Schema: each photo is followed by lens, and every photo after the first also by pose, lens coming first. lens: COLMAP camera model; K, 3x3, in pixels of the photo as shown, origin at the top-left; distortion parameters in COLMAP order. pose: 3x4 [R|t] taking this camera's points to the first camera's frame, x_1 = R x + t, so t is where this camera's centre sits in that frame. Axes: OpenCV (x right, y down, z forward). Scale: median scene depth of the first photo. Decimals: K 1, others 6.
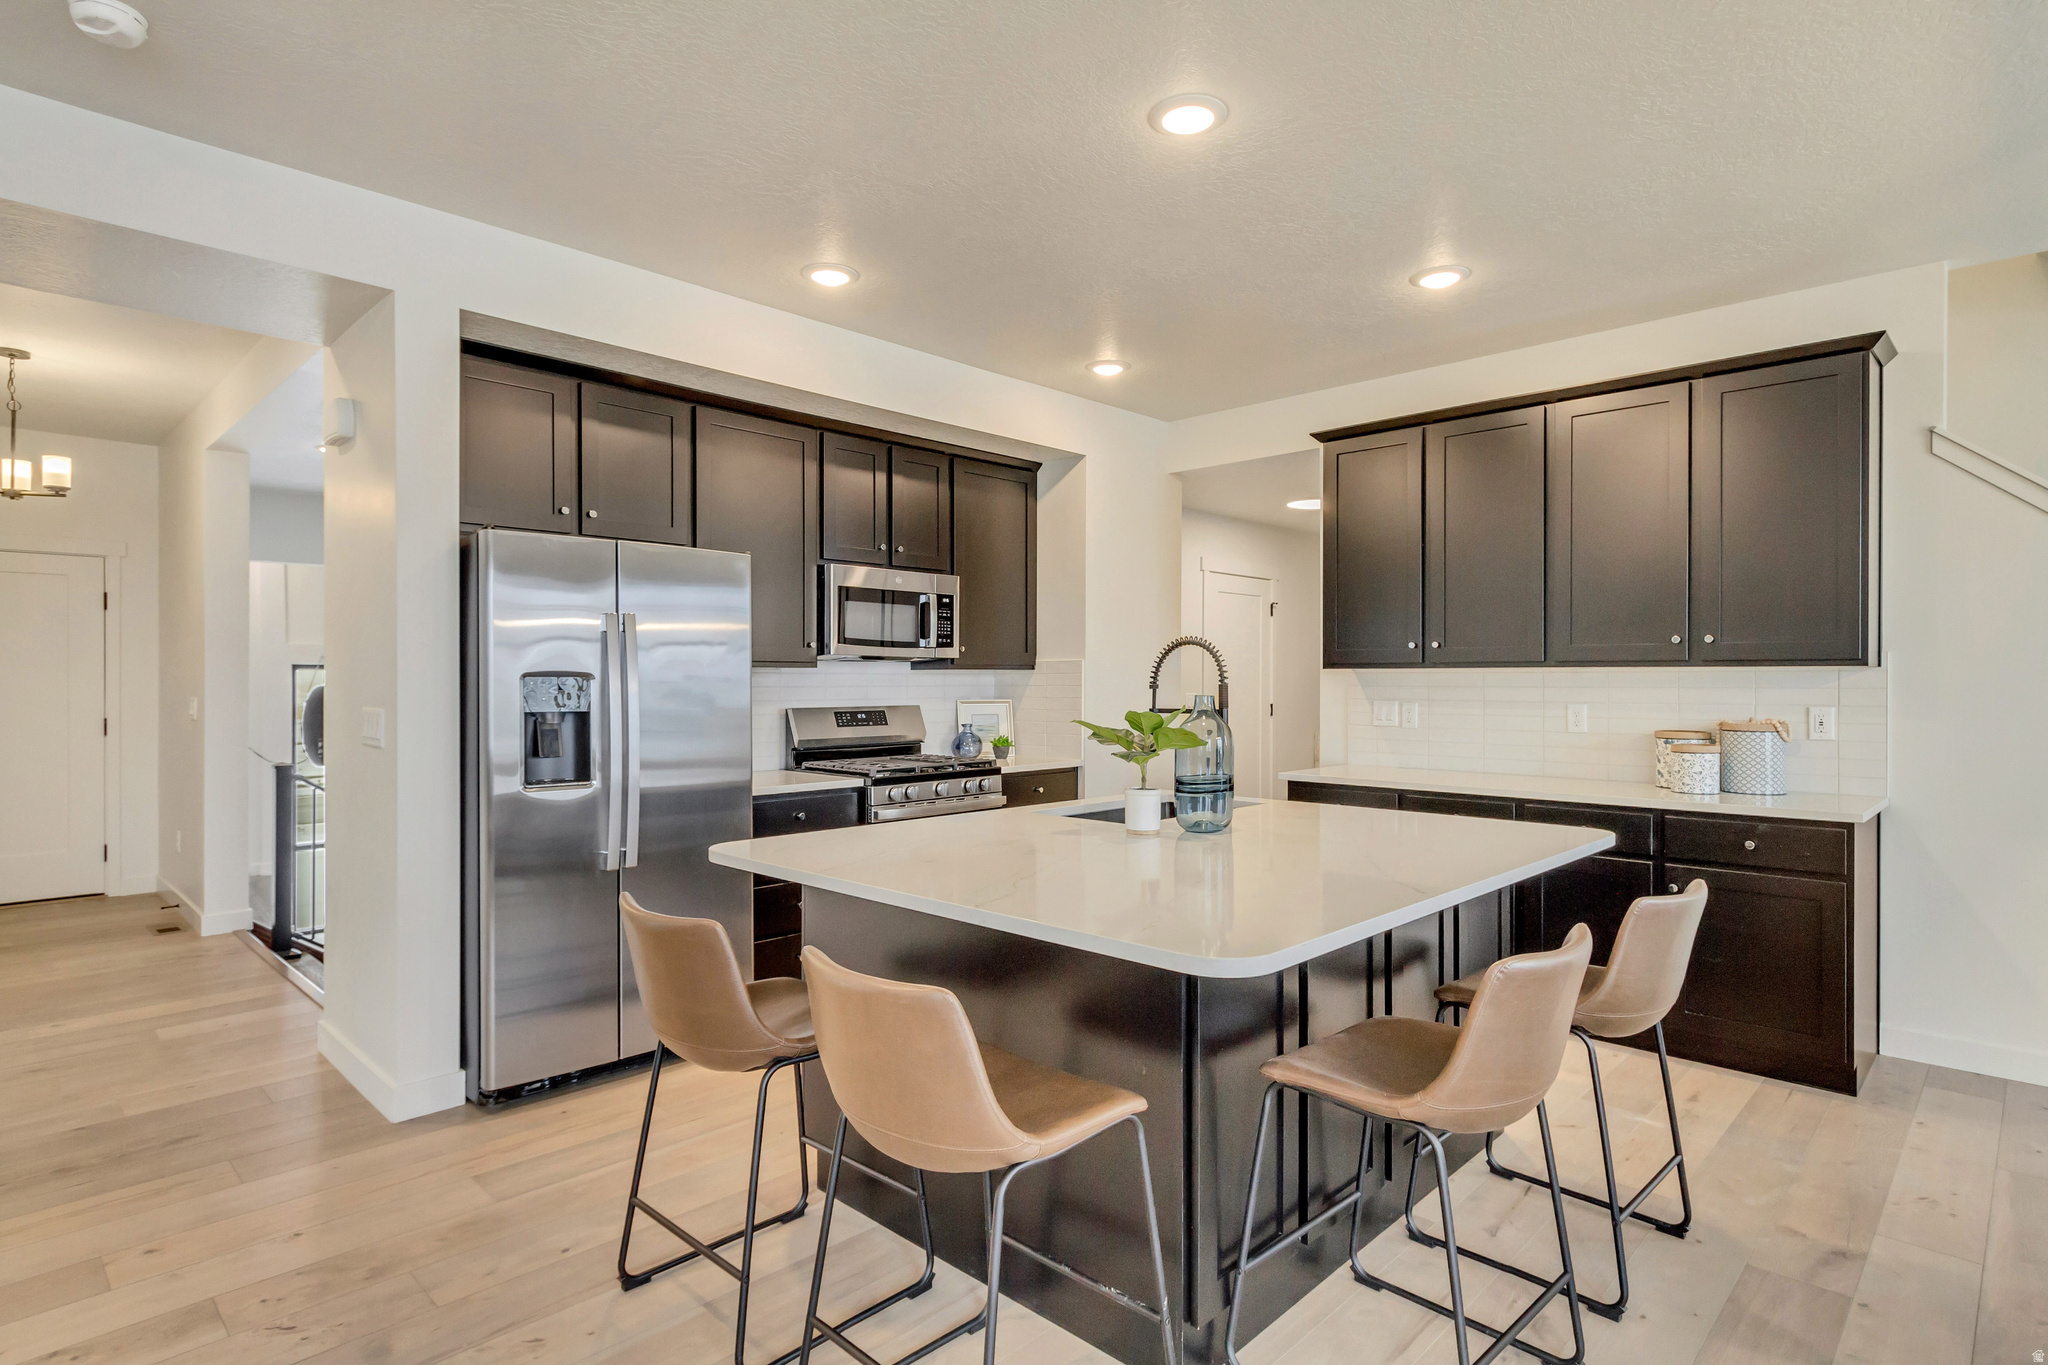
lens RADIAL K [[1039.7, 0, 1024.0], [0, 1039.7, 682.5], [0, 0, 1]] dist [0.004654, -0.000090]
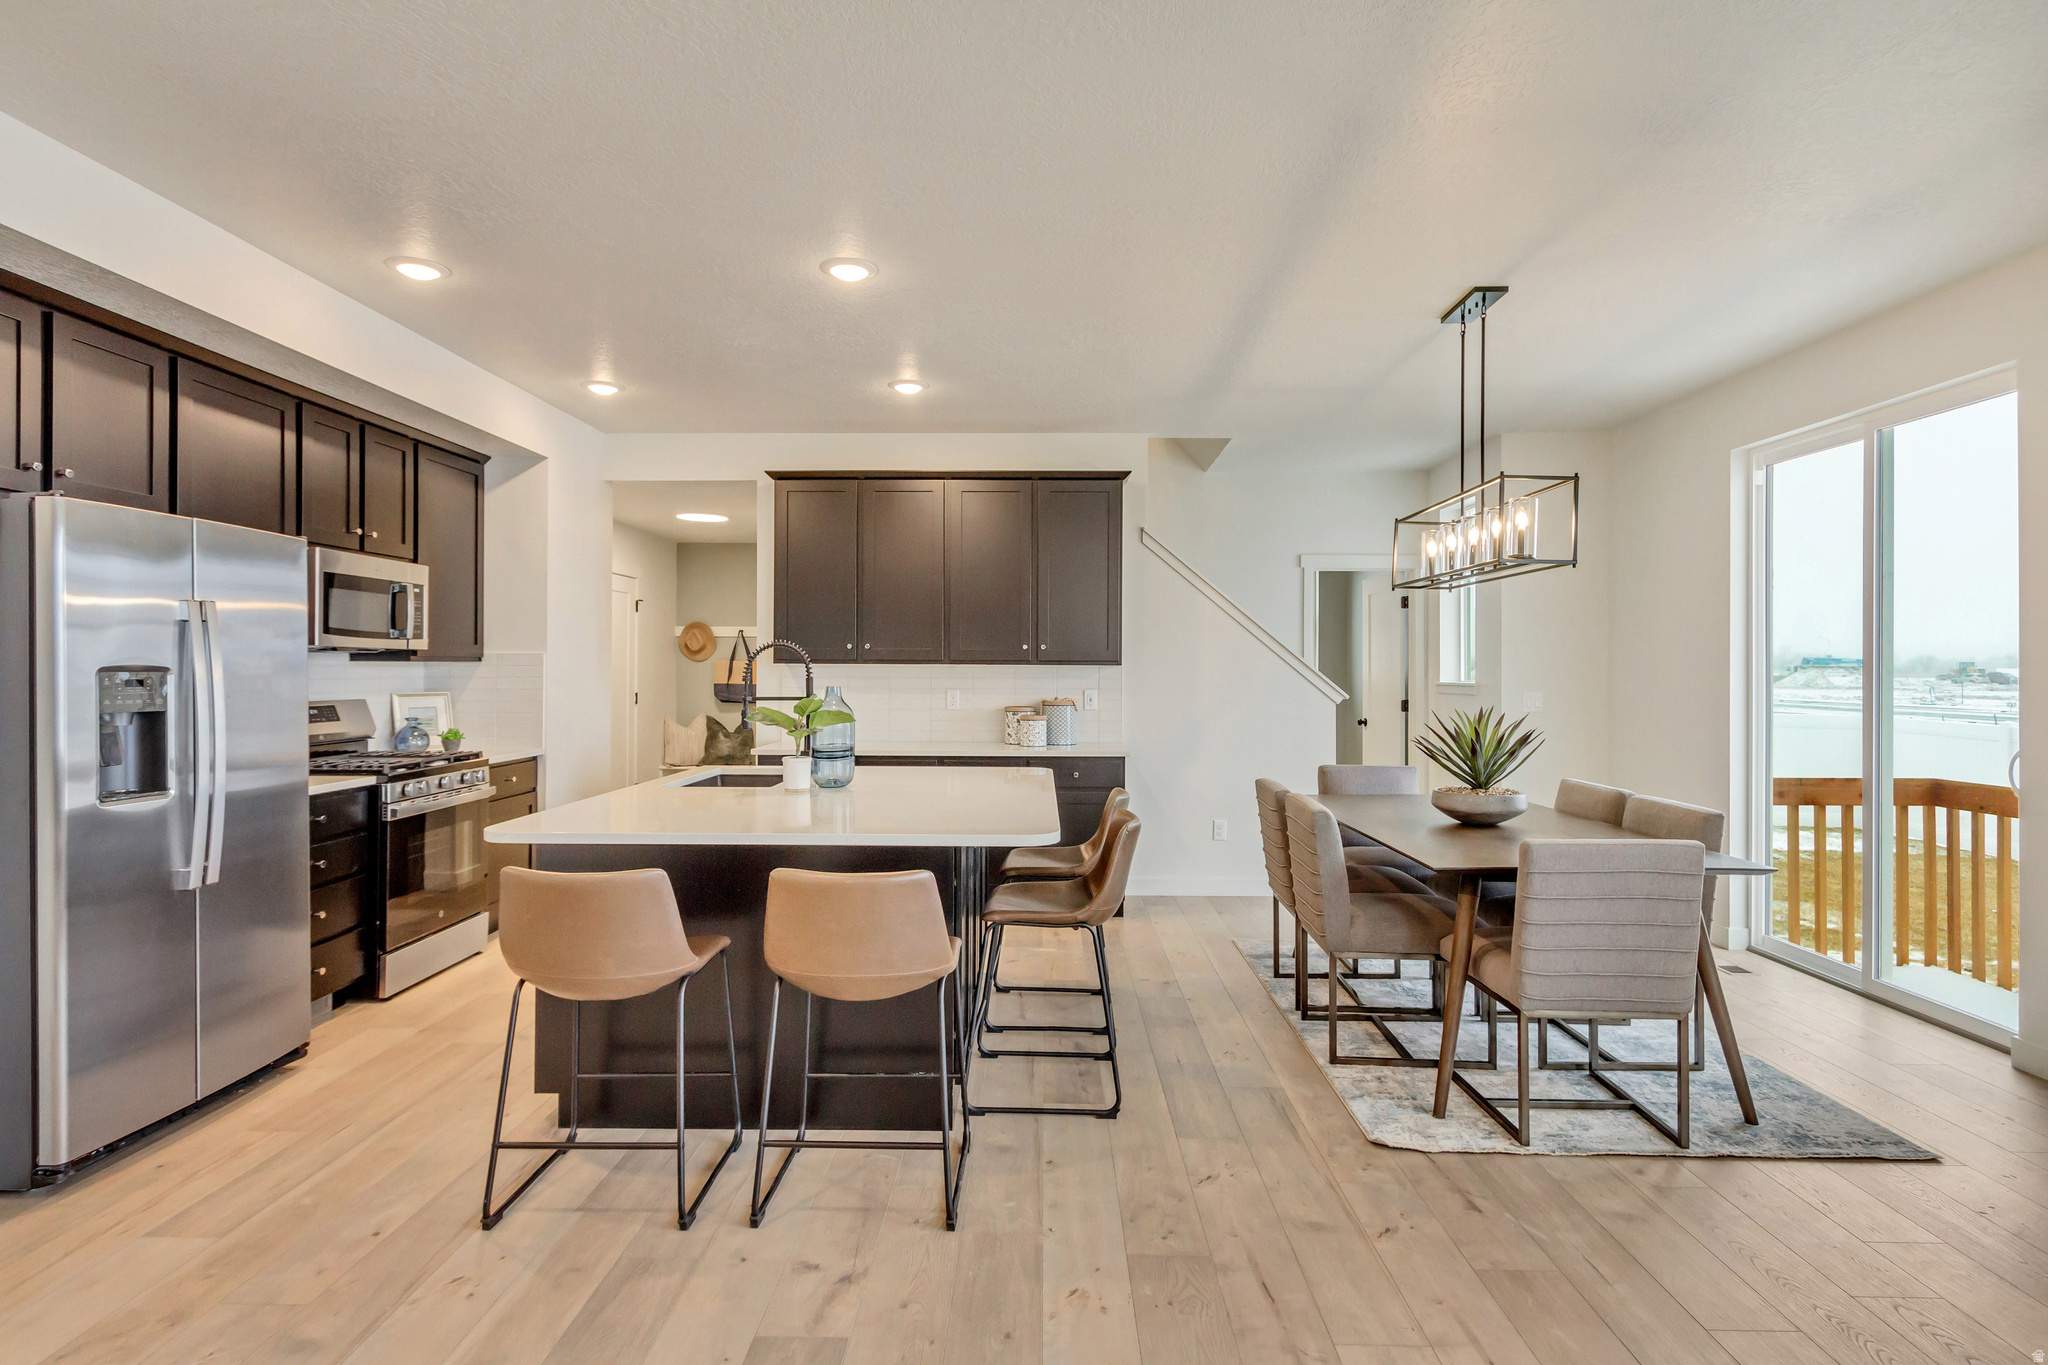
lens RADIAL K [[973.3, 0, 1026.3], [0, 973.3, 667.1], [0, 0, 1]] dist [0.024568, -0.000164]
pose [[0.751650, 0.004142, 0.659549, -0.301401], [-0.001187, 0.999987, -0.004928, -0.004241], [-0.659561, 0.002921, 0.751645, -0.078002]]
